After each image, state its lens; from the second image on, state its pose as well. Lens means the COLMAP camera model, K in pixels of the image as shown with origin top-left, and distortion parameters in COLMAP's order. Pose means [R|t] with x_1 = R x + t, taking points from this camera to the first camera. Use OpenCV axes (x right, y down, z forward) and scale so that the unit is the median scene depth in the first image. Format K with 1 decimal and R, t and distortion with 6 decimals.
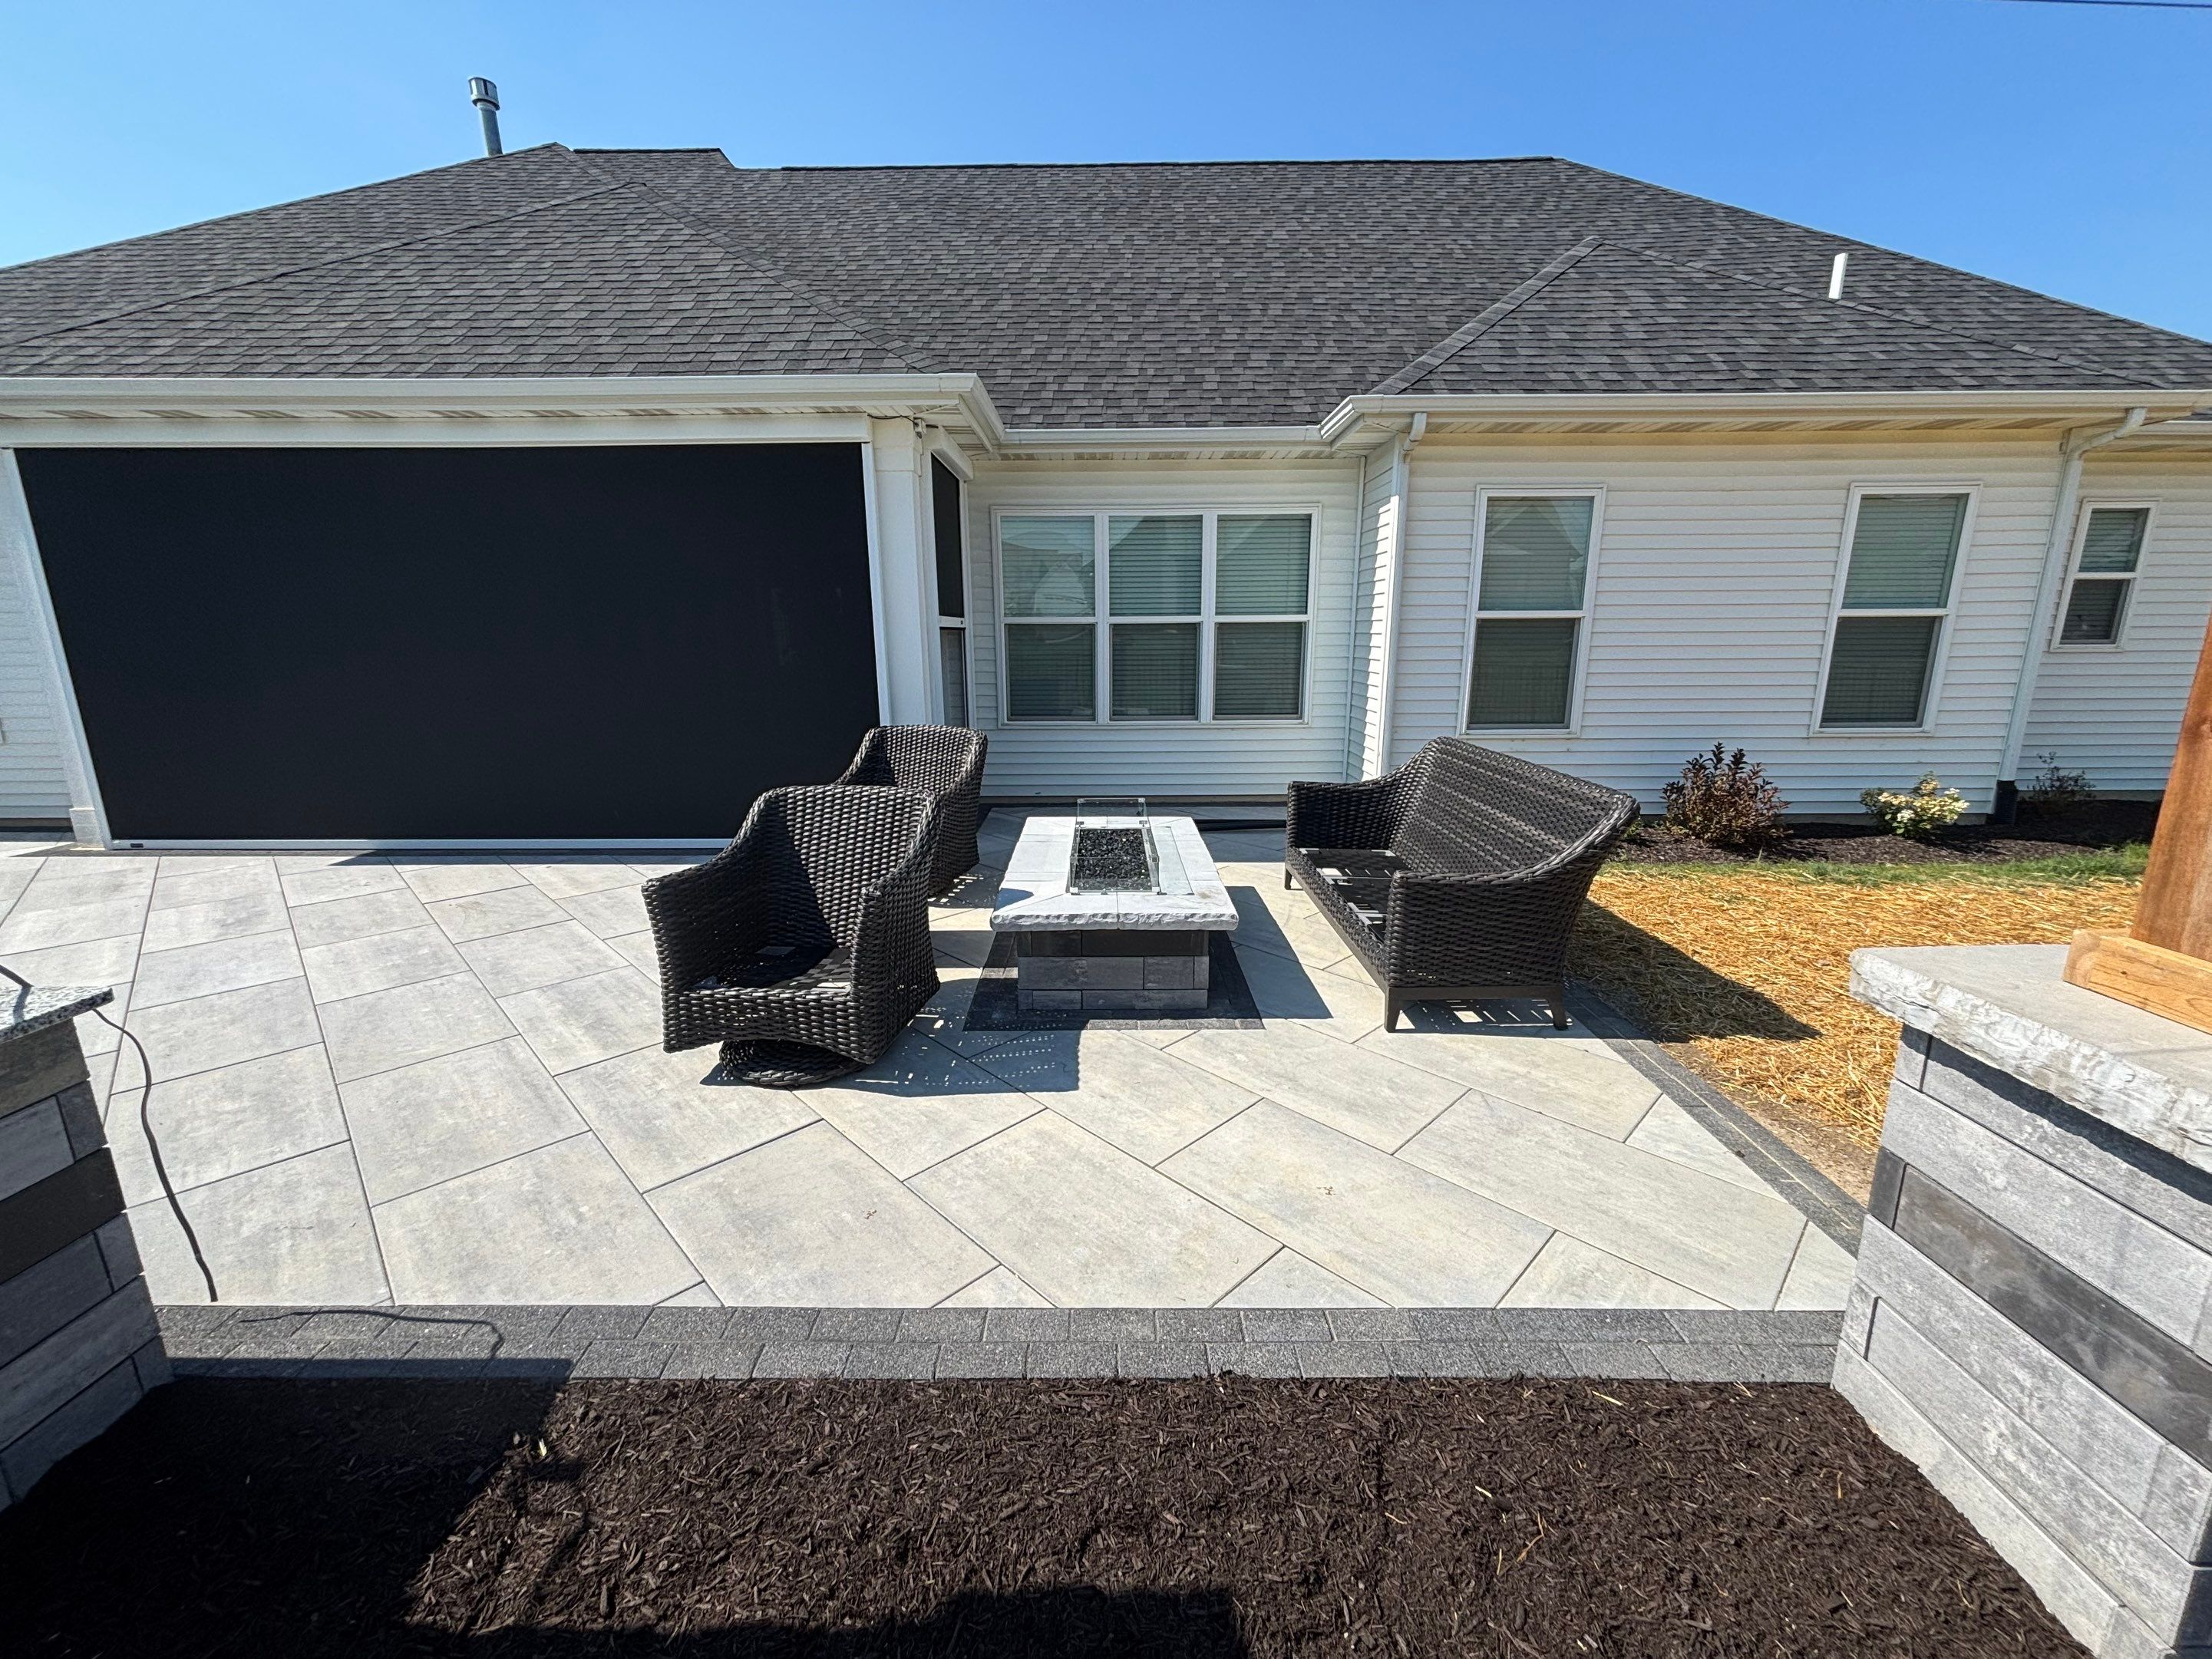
lens RADIAL K [[882.9, 0, 1099.4], [0, 882.9, 822.9], [0, 0, 1]] dist [0.009179, -0.003238]
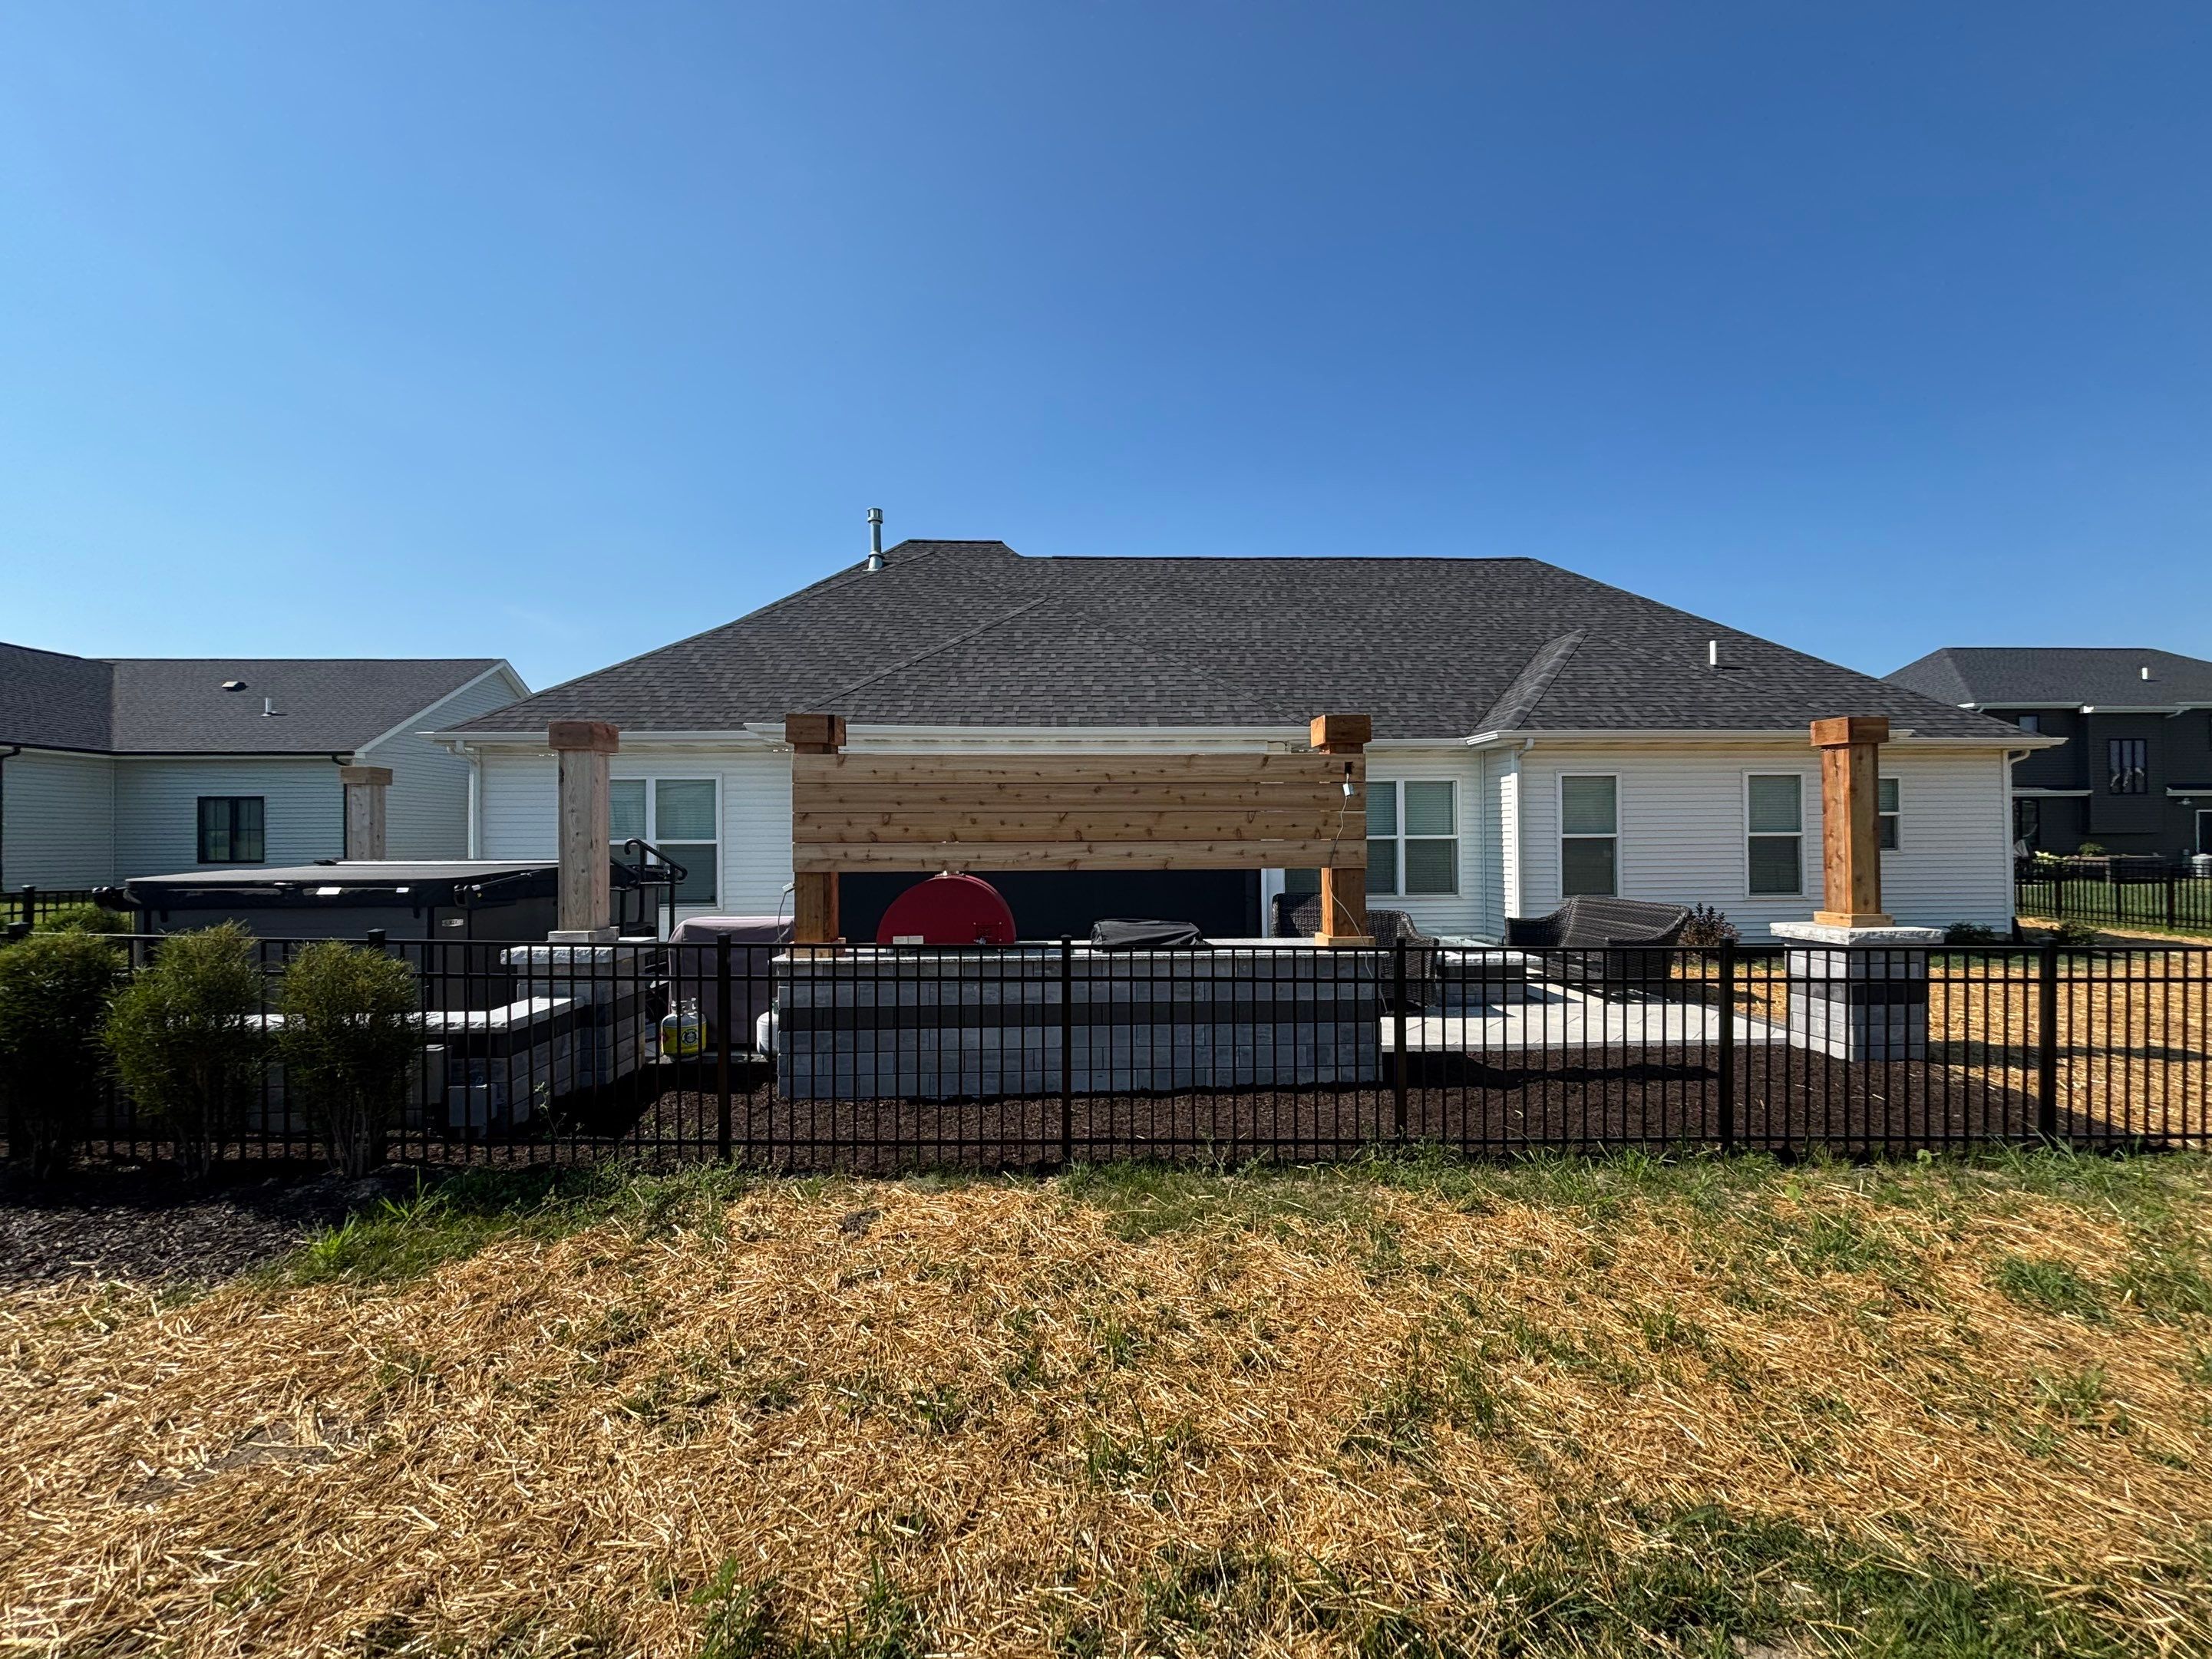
lens RADIAL K [[864.6, 0, 1095.7], [0, 864.6, 827.4], [0, 0, 1]] dist [0.000555, -0.015197]
pose [[0.999445, -0.008506, 0.032199, -0.537794], [0.015409, 0.975232, -0.220646, 0.116661], [-0.029525, 0.221020, 0.974822, -0.655842]]
